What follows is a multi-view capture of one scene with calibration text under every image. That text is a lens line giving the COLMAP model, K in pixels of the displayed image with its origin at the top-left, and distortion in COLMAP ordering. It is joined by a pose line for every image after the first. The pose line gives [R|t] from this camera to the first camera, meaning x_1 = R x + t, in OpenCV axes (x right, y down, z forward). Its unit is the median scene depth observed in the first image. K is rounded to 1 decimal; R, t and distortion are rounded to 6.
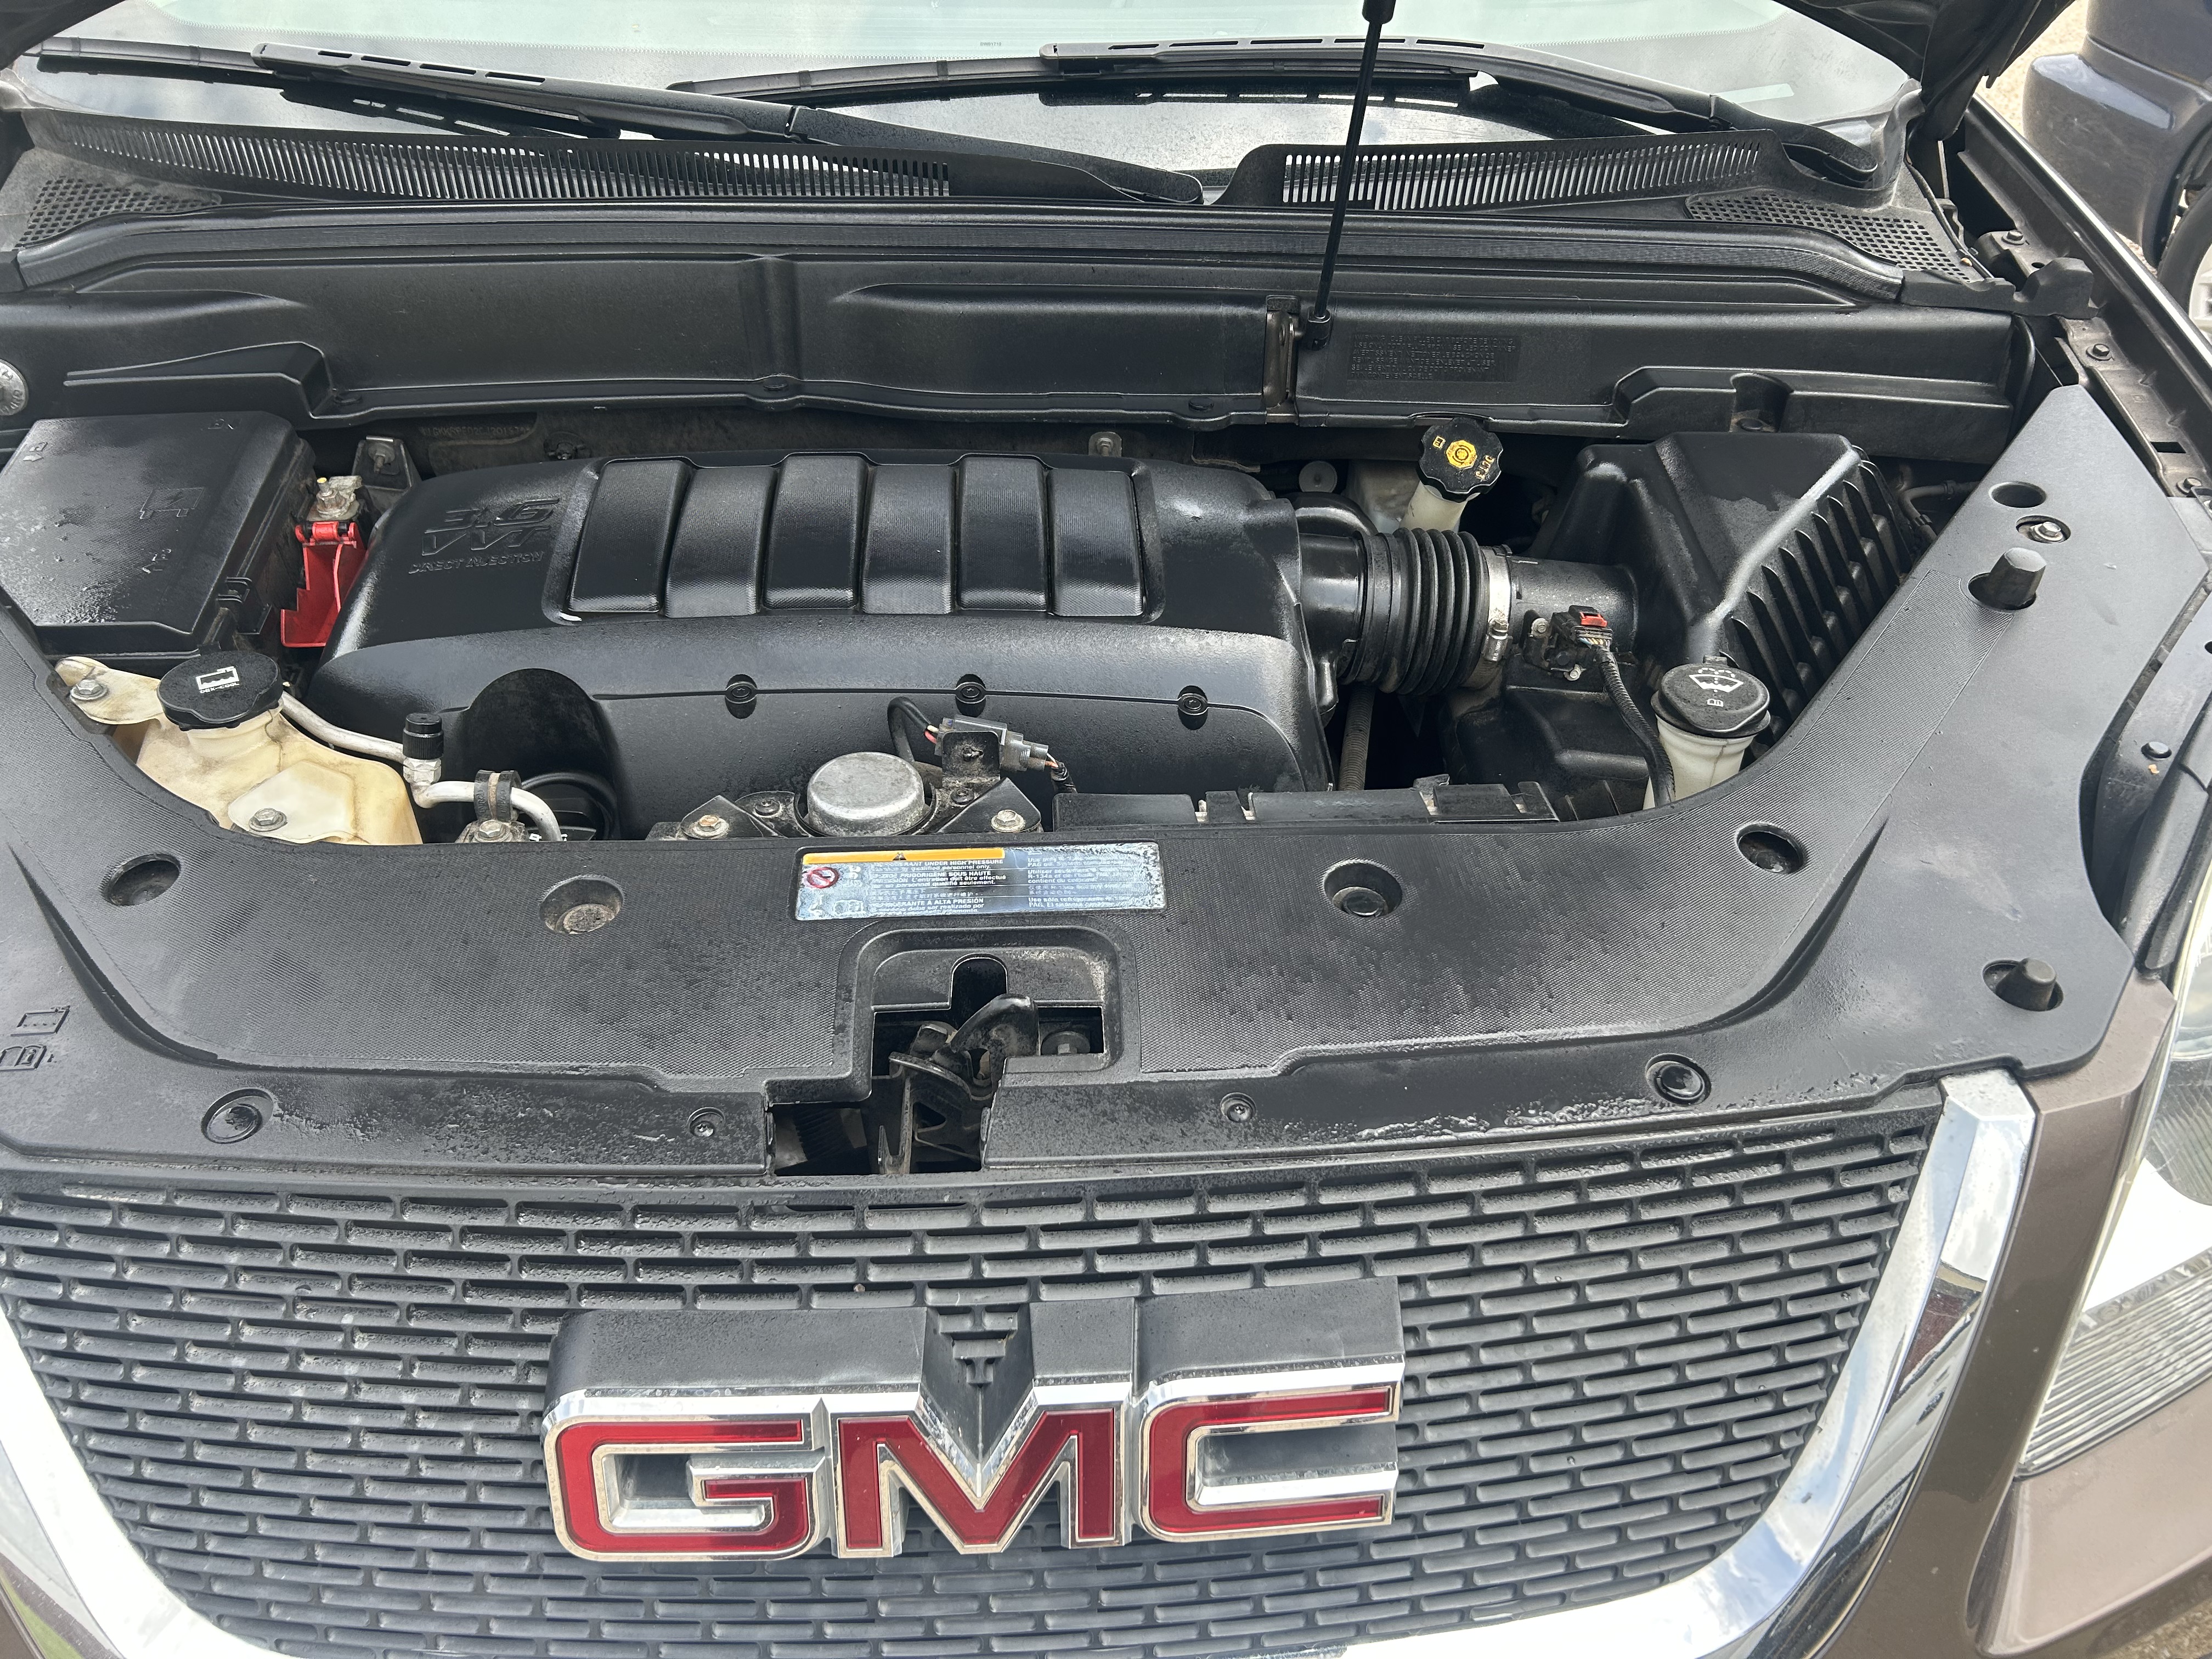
lens RADIAL K [[1703.2, 0, 1106.0], [0, 1703.2, 829.5], [0, 0, 1]] dist [0.154129, -0.197417]
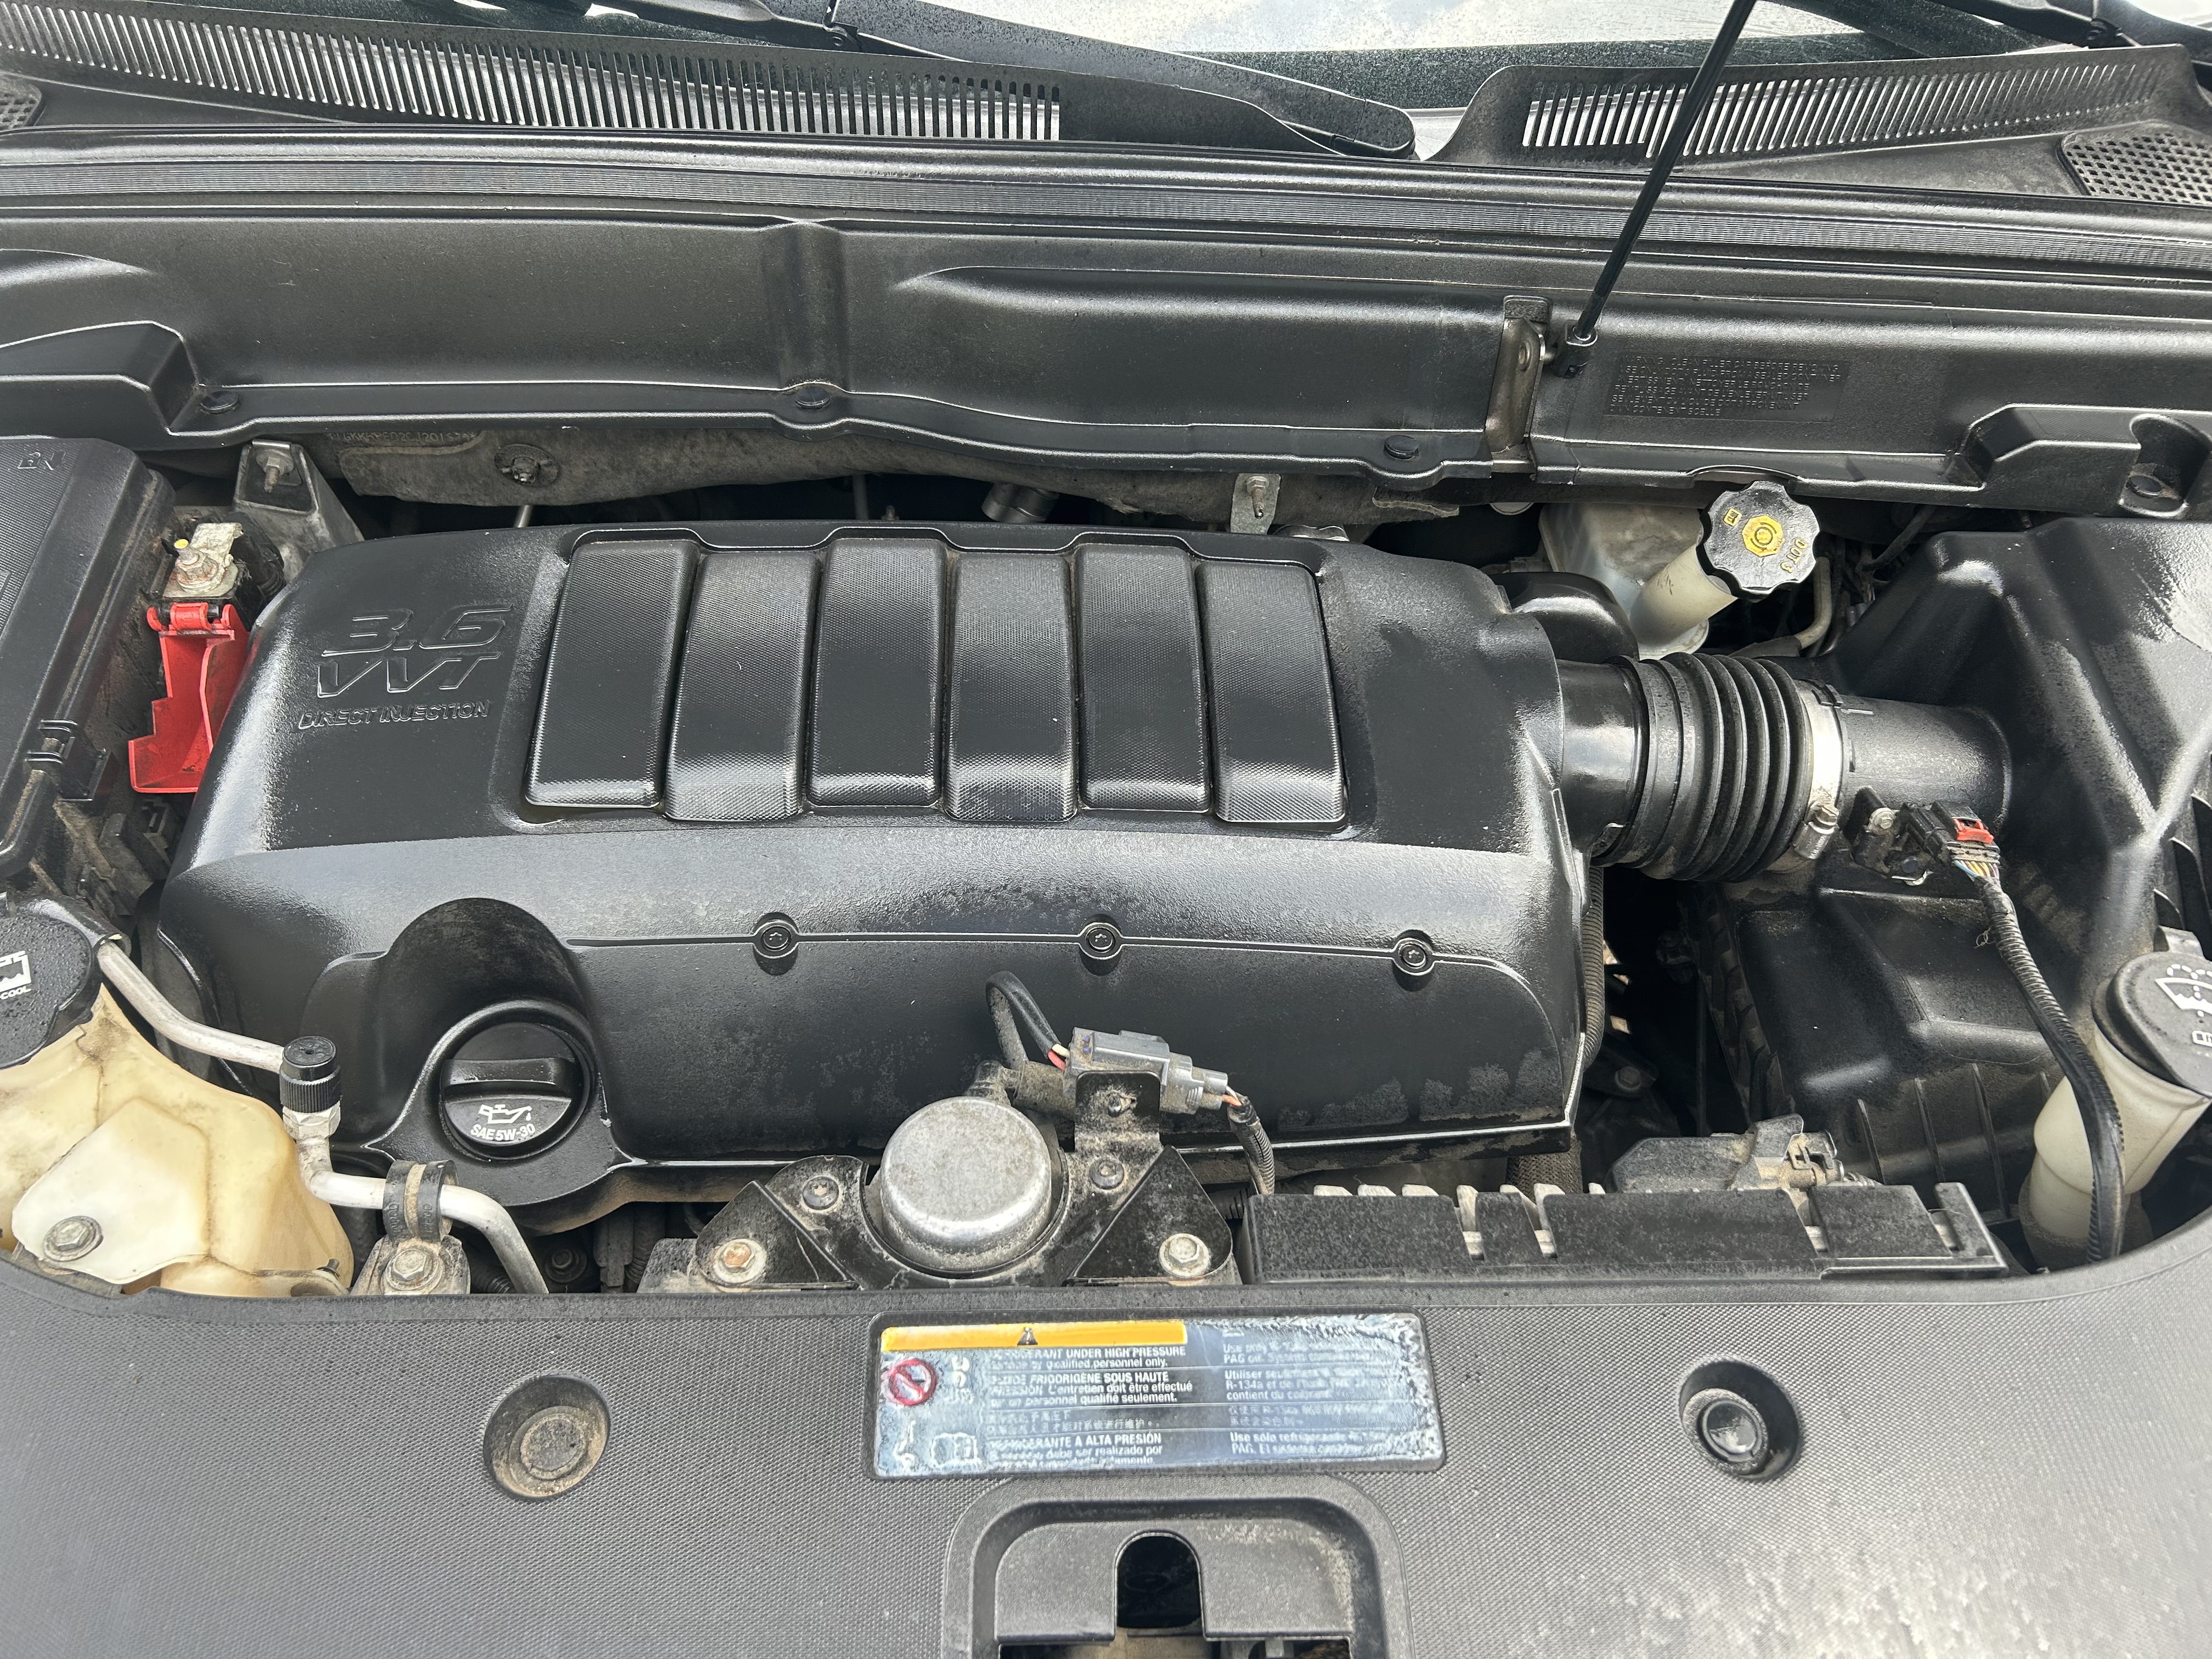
lens RADIAL K [[1676.5, 0, 1106.0], [0, 1676.5, 829.5], [0, 0, 1]] dist [0.068244, -0.038502]
pose [[0.999519, 0.027581, 0.014147, -0.084931], [-0.029486, 0.986768, 0.159437, -0.225829], [-0.009562, -0.159777, 0.987107, 0.315608]]
